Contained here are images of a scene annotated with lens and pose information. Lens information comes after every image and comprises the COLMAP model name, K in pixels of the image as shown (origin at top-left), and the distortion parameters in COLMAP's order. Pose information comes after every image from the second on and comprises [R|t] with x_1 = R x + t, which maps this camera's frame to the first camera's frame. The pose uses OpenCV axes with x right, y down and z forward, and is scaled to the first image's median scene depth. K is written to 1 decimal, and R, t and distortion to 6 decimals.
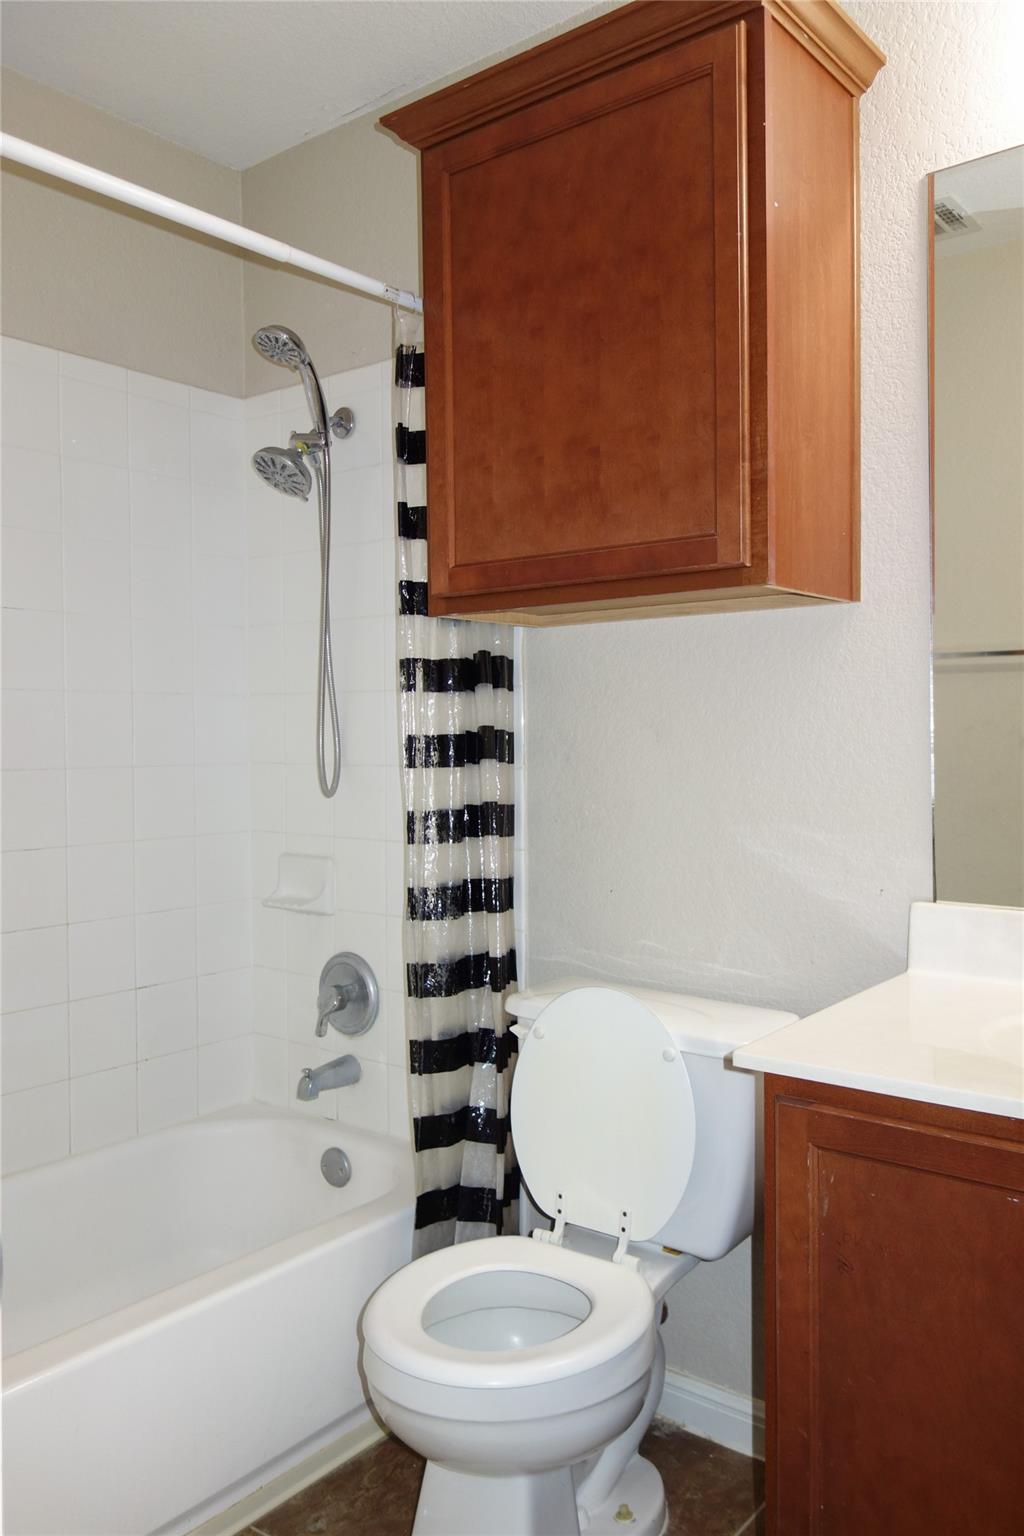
lens RADIAL K [[1216.3, 0, 512.0], [0, 1216.3, 768.0], [0, 0, 1]] dist [0.006155, 0.005785]
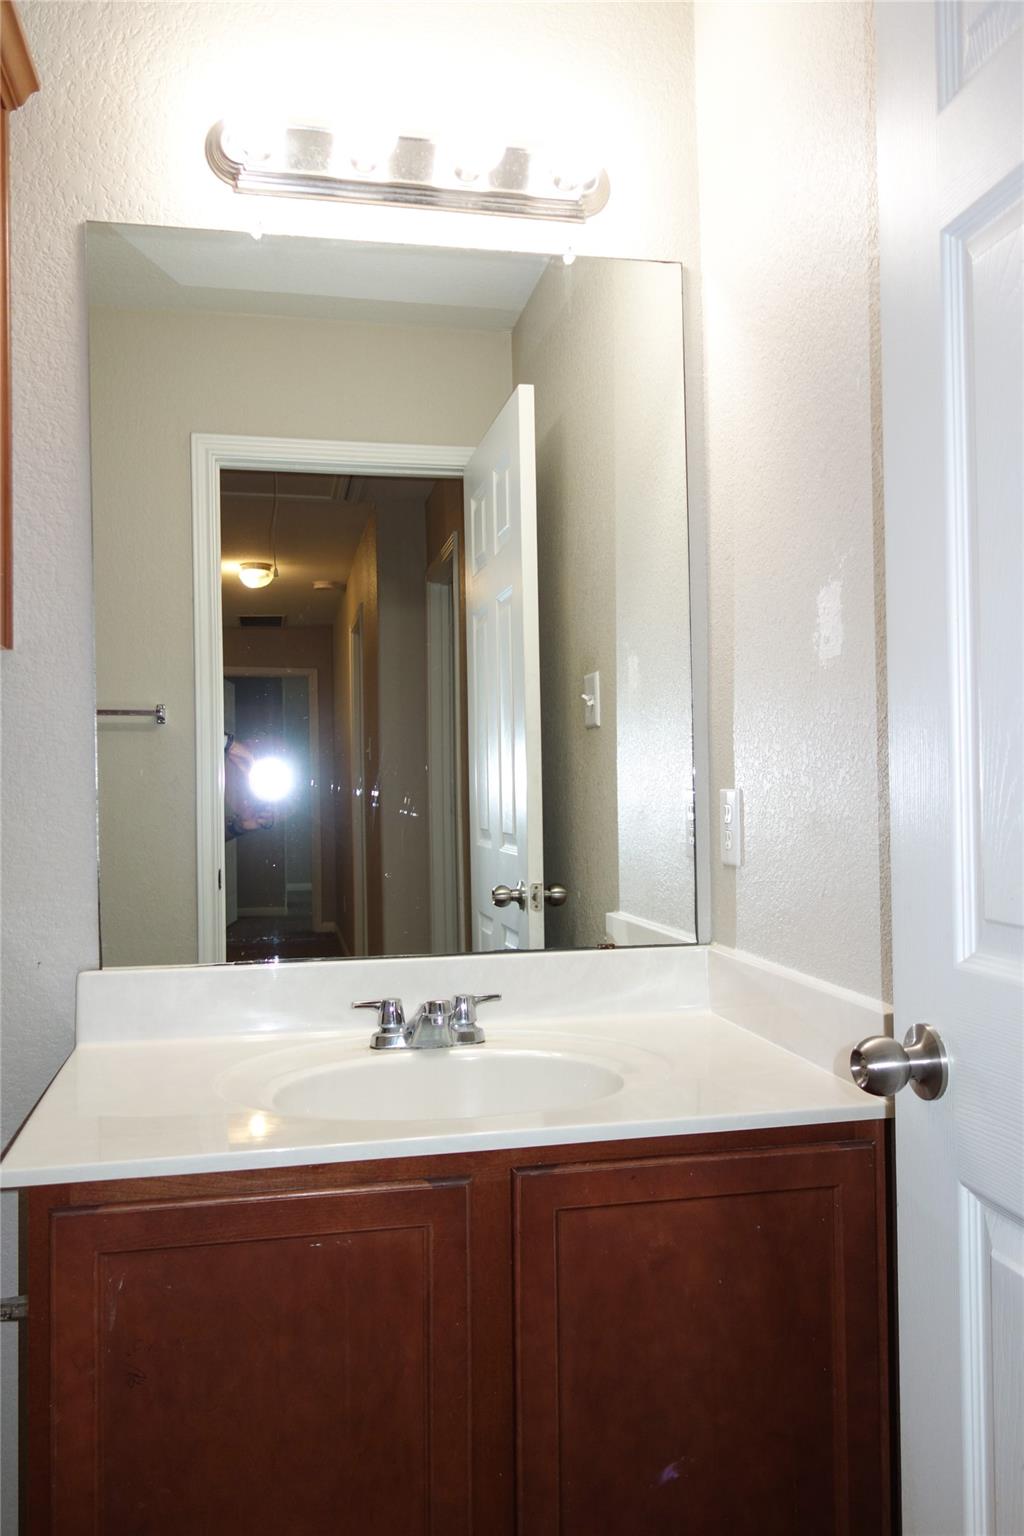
lens RADIAL K [[1216.3, 0, 512.0], [0, 1216.3, 768.0], [0, 0, 1]] dist [0.006155, 0.005785]
pose [[0.632931, 0.010366, 0.774139, -0.192455], [0.026576, 0.999030, -0.035105, -0.005789], [-0.773752, 0.042792, 0.632042, 0.135841]]
